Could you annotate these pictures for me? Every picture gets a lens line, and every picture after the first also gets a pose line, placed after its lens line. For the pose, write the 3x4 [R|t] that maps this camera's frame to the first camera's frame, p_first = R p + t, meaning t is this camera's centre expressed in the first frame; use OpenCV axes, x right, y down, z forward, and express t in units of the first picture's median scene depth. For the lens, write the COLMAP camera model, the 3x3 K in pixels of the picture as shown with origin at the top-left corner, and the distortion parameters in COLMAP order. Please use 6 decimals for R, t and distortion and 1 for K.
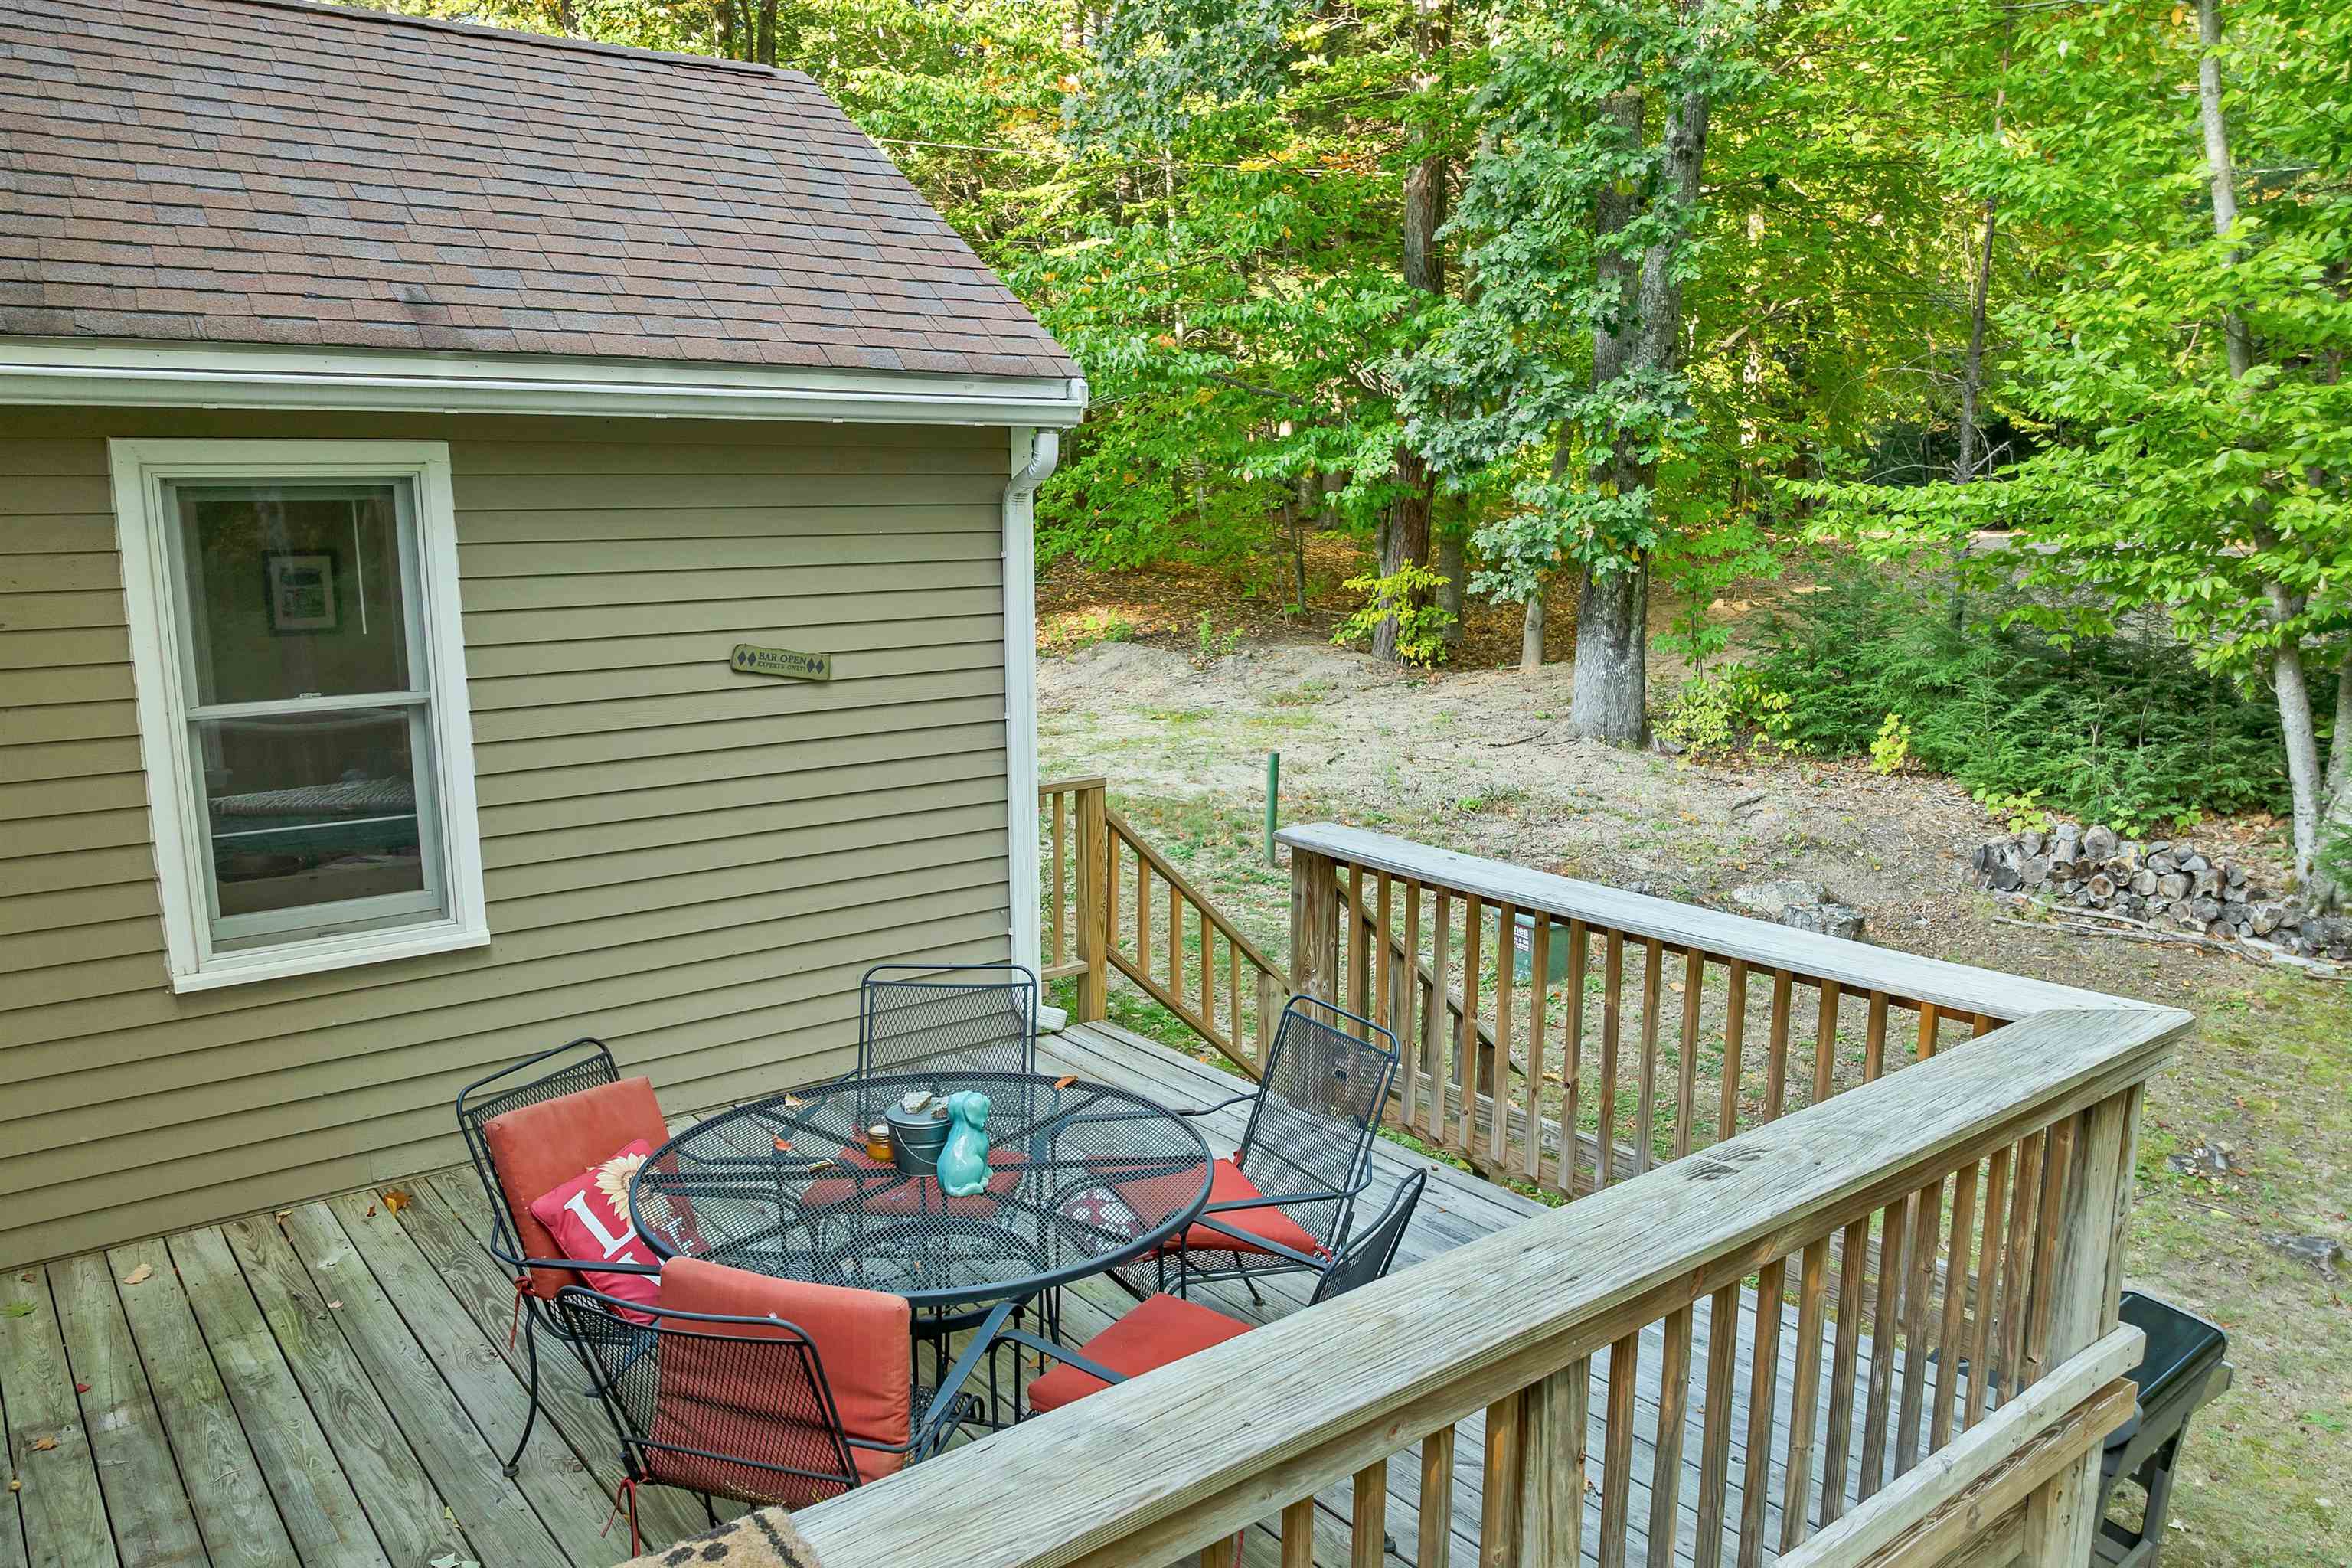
lens RADIAL K [[1698.2, 0, 1174.9], [0, 1698.2, 811.7], [0, 0, 1]] dist [-0.035925, -0.006998]
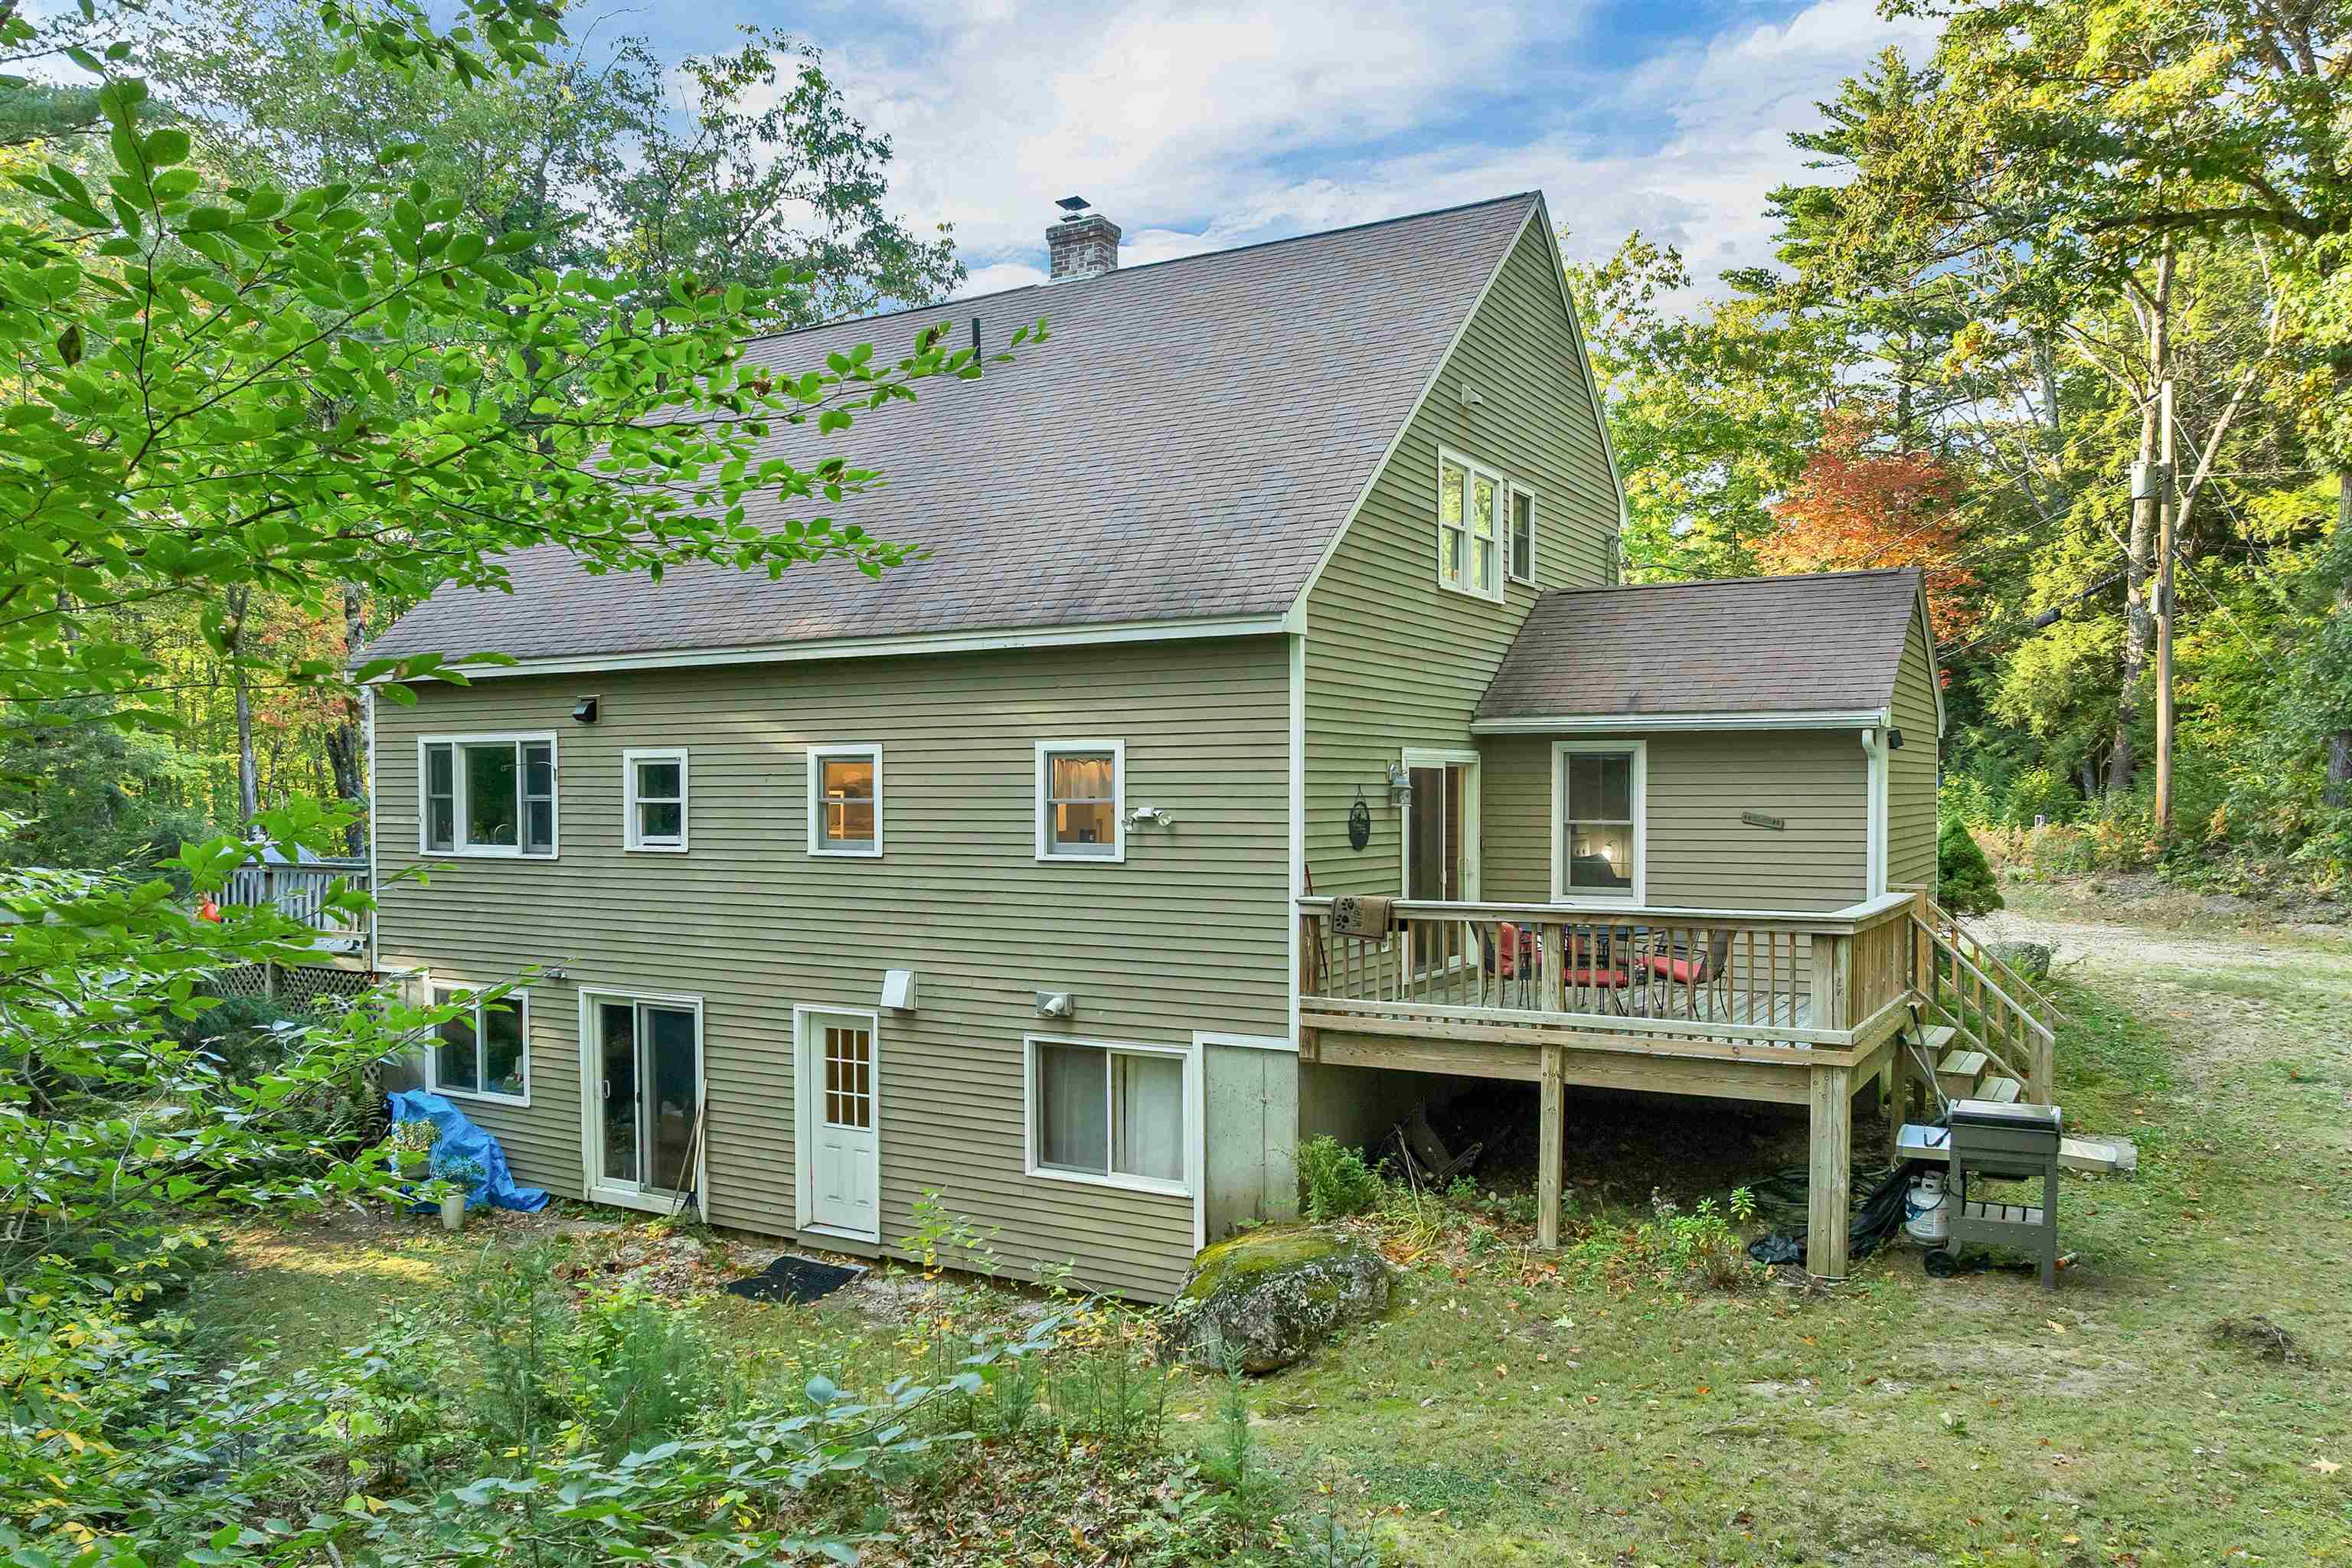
lens RADIAL K [[1698.2, 0, 1174.9], [0, 1698.2, 811.7], [0, 0, 1]] dist [-0.035925, -0.006998]
pose [[0.357024, 0.018321, -0.933915, 2.115649], [-0.169243, 0.984529, -0.045385, 0.192203], [0.918635, 0.174263, 0.354601, -0.851268]]
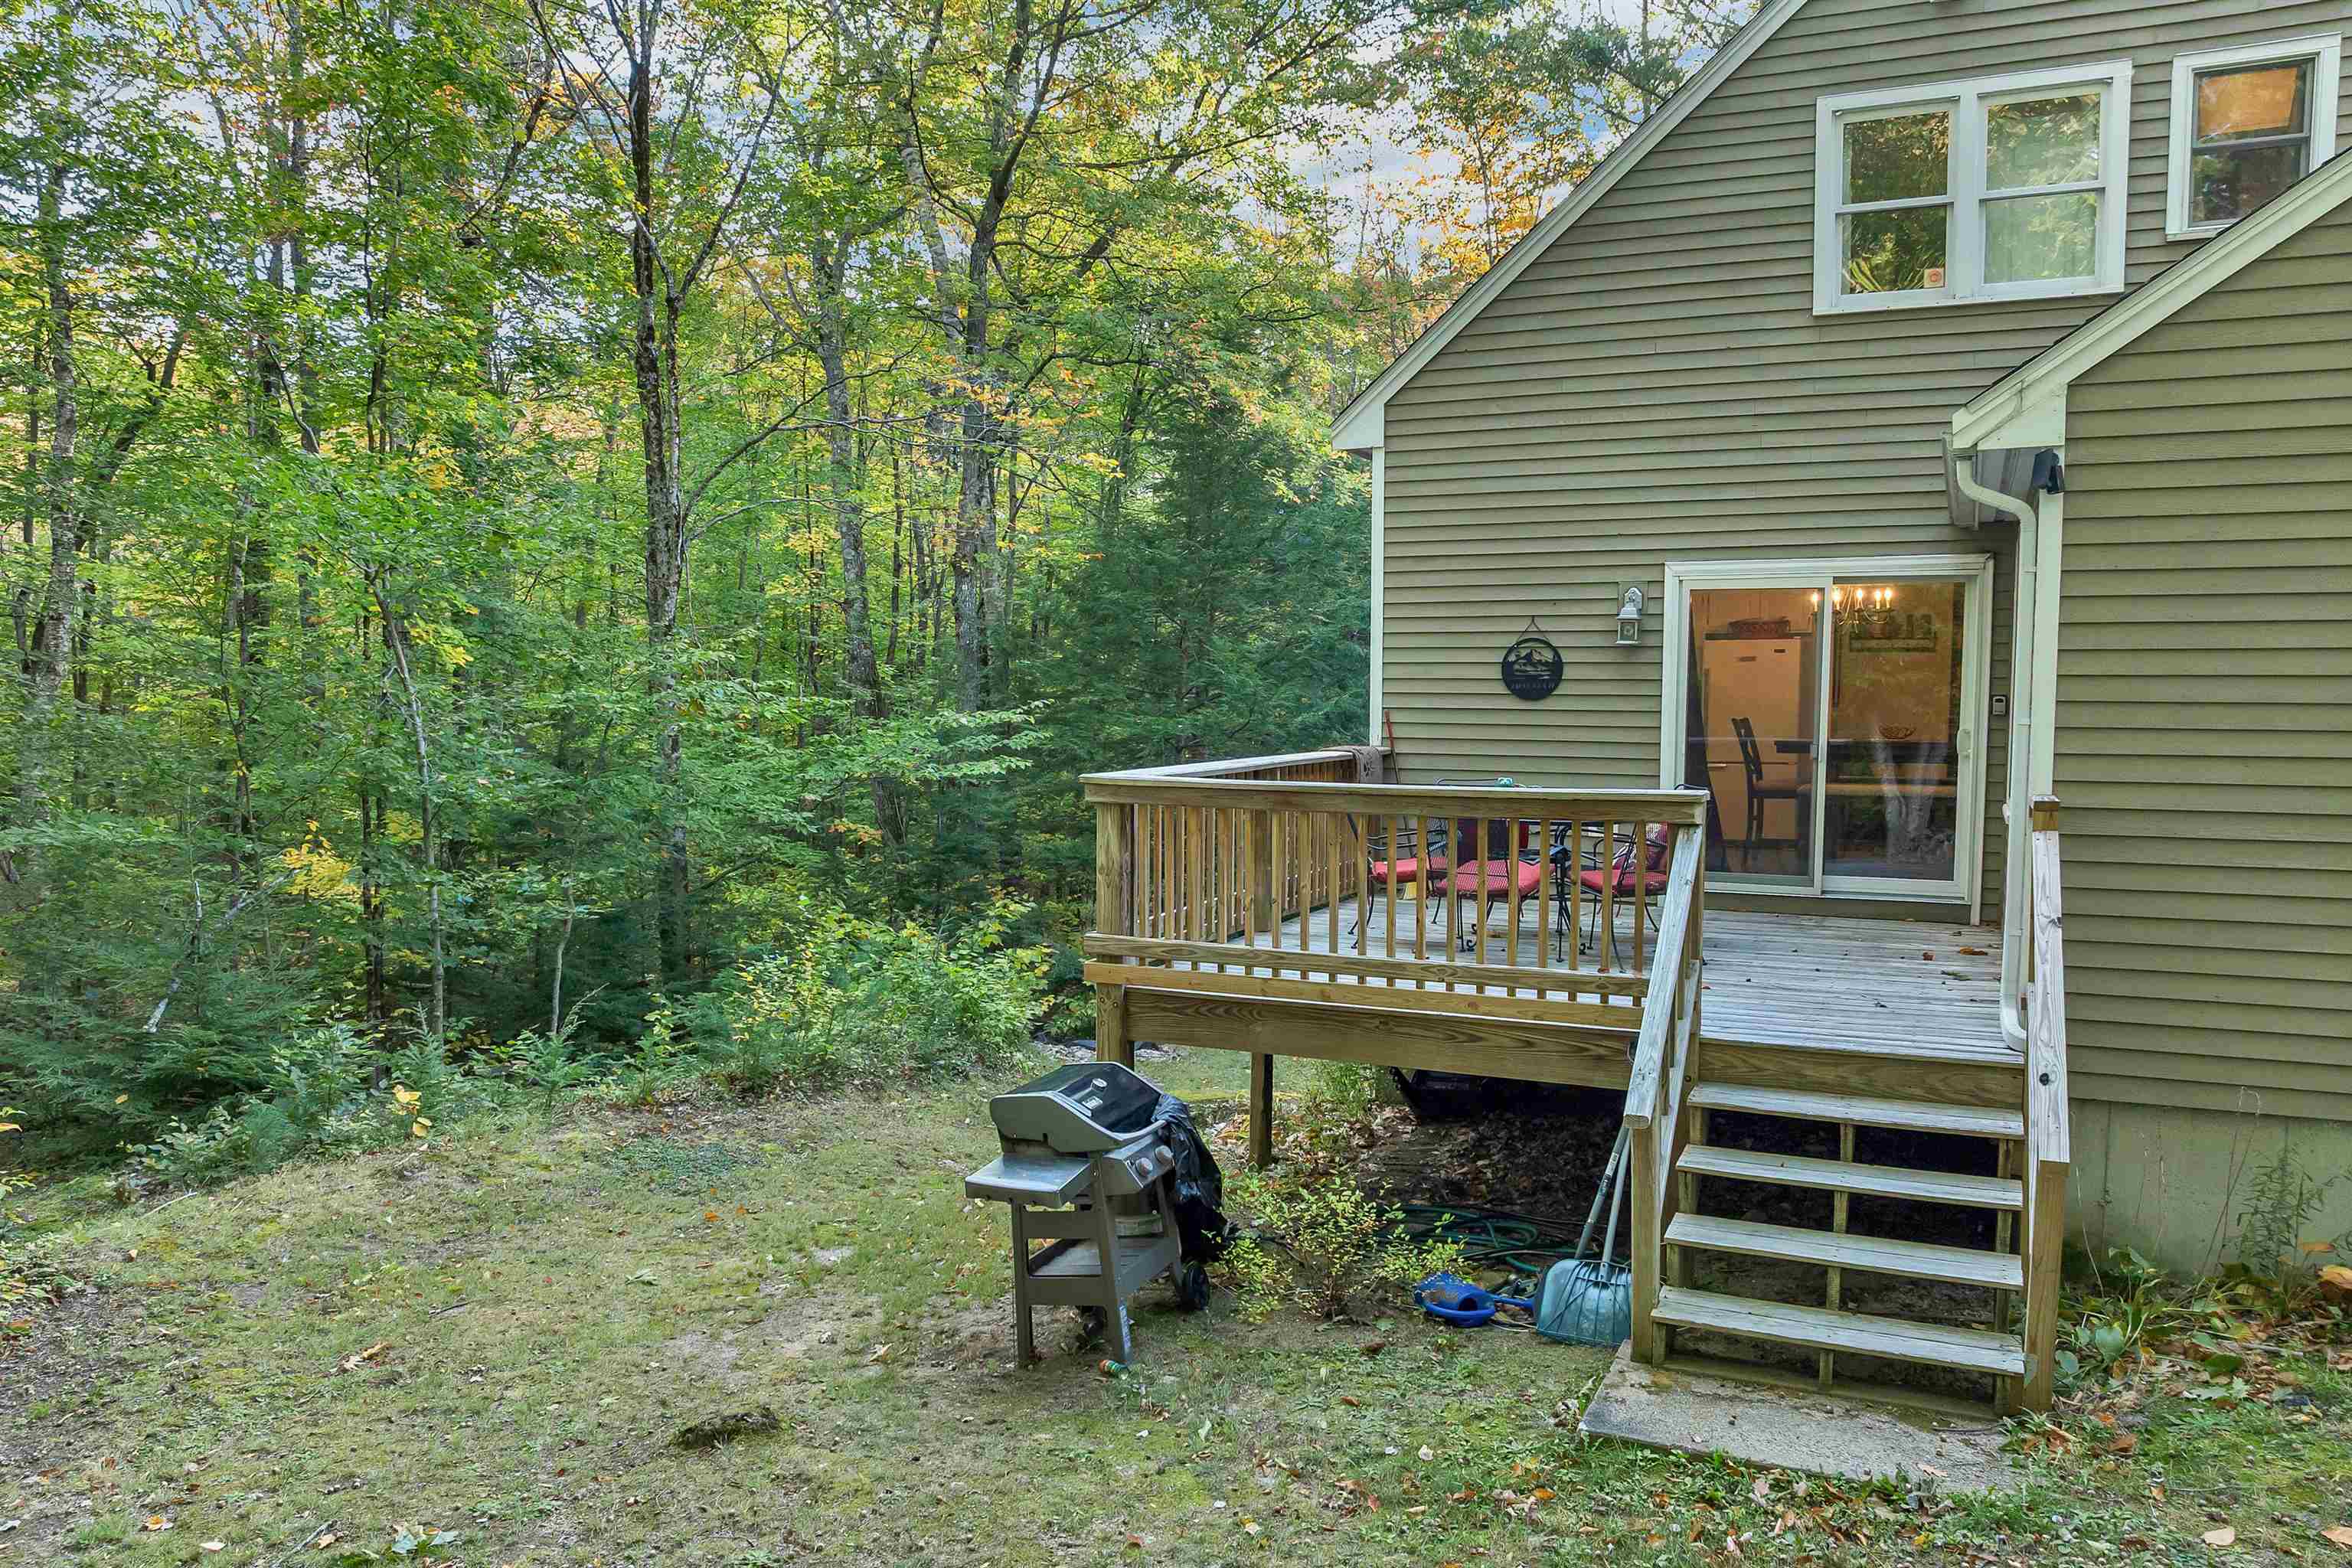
lens RADIAL K [[1709.1, 0, 1176.3], [0, 1709.1, 824.1], [0, 0, 1]] dist [-0.031689, 0.001458]
pose [[-0.888620, 0.051510, -0.455742, 1.085584], [-0.073955, 0.964578, 0.253221, -0.286754], [0.452642, 0.258721, -0.853334, 2.095447]]
